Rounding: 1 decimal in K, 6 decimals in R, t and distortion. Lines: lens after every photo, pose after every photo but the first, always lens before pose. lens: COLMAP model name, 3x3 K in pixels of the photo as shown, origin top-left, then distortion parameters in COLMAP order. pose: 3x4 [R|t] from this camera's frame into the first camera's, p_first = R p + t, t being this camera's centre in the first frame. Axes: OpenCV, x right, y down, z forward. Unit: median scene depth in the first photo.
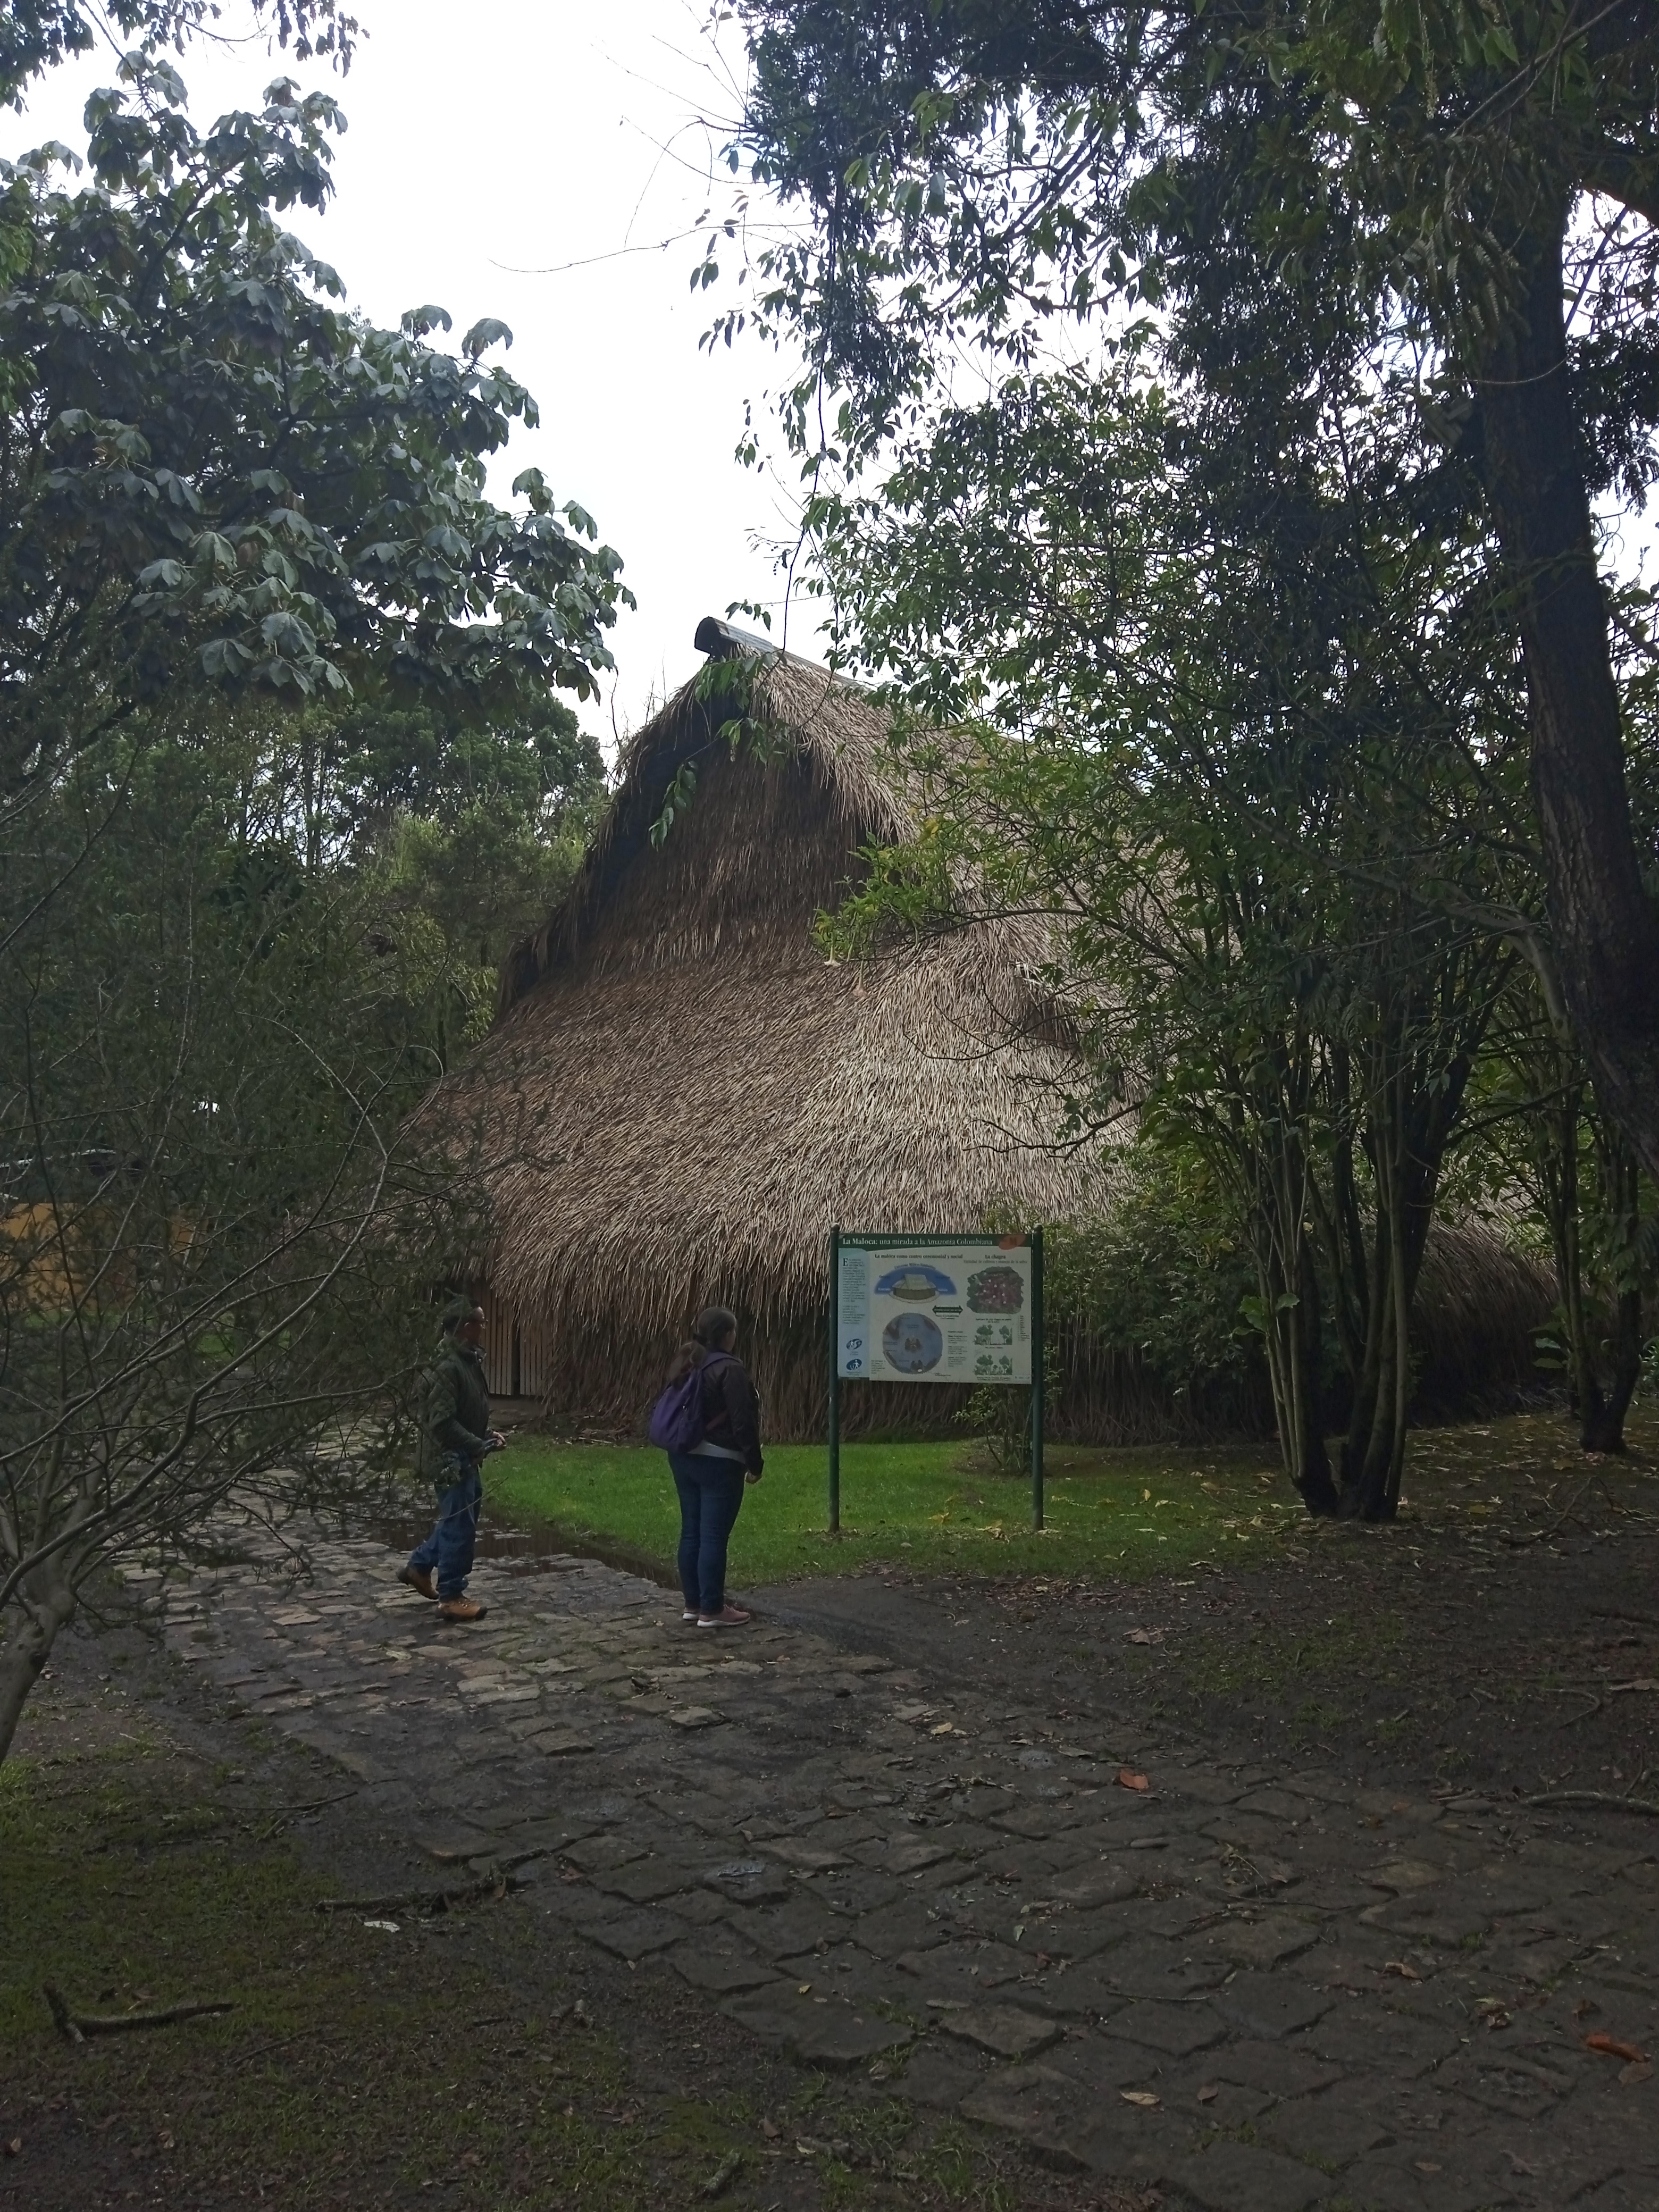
lens RADIAL K [[1794.3, 0, 829.5], [0, 1794.3, 1106.0], [0, 0, 1]] dist [0.007986, -0.010539]
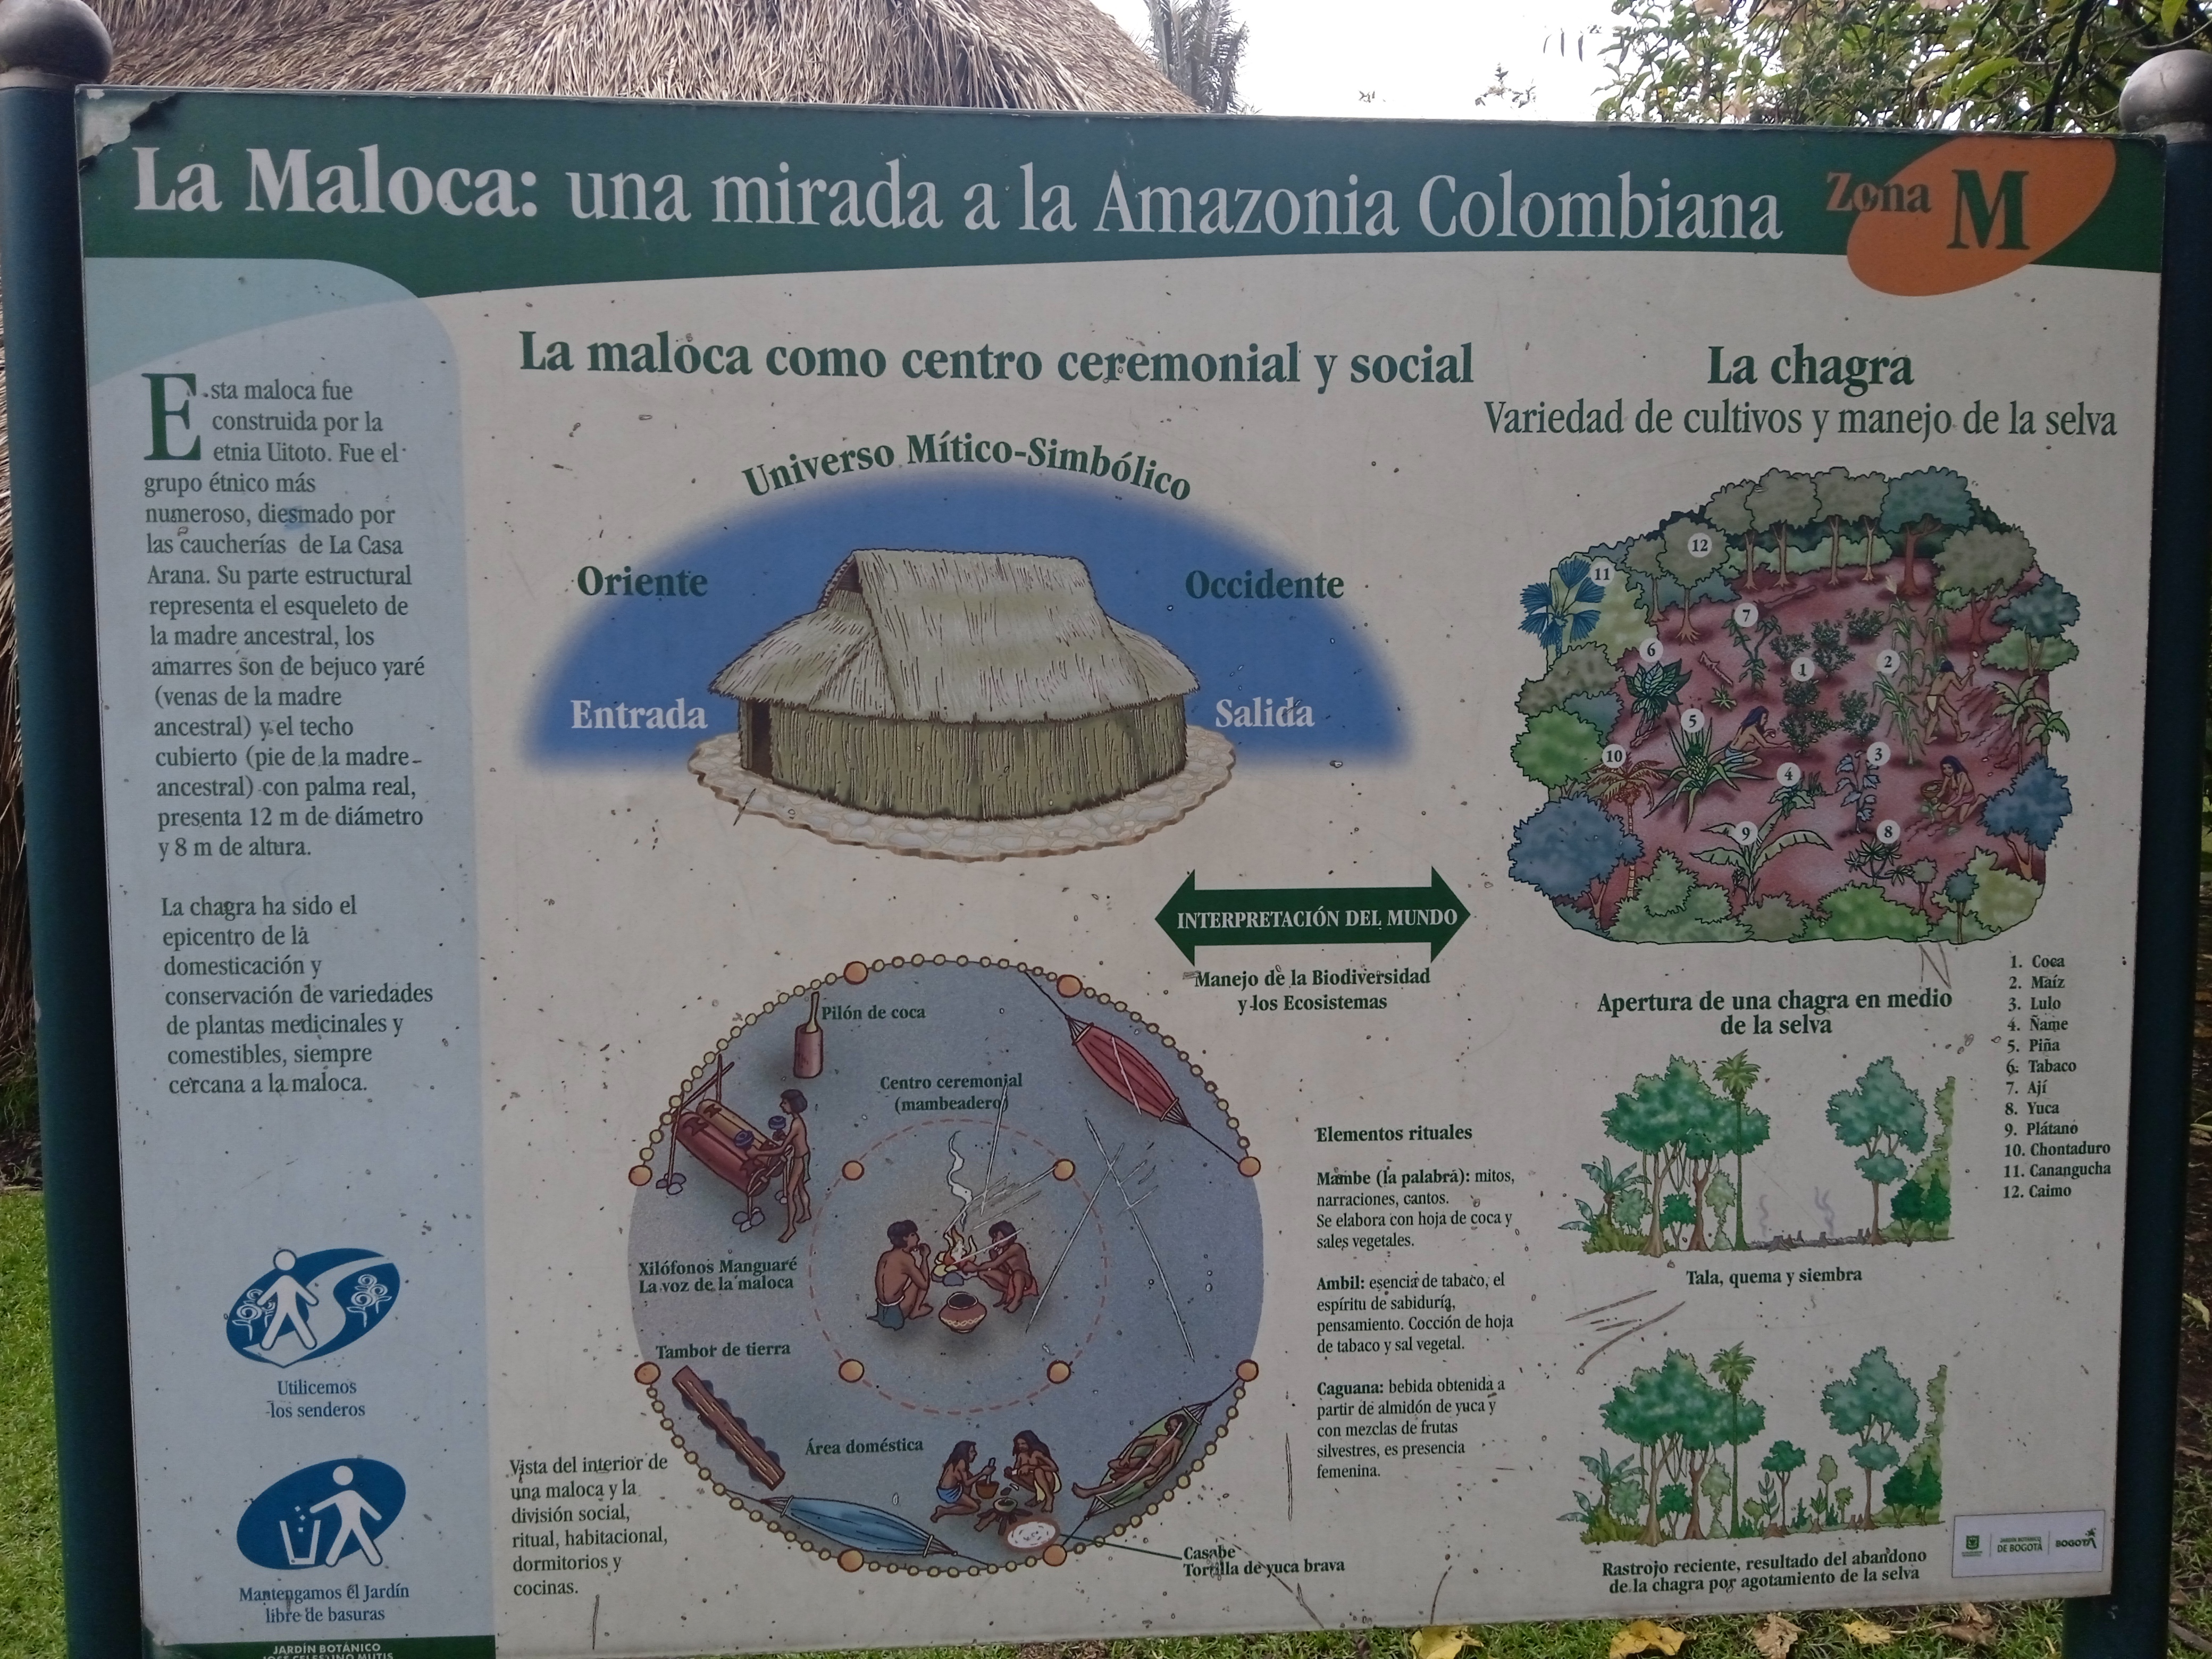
lens RADIAL K [[1794.3, 0, 1106.0], [0, 1794.3, 829.5], [0, 0, 1]] dist [0.007986, -0.010539]
pose [[0.950645, -0.031139, 0.308715, 0.025148], [-0.018510, 0.987488, 0.156604, 0.093937], [-0.309728, -0.154589, 0.938174, 0.914150]]
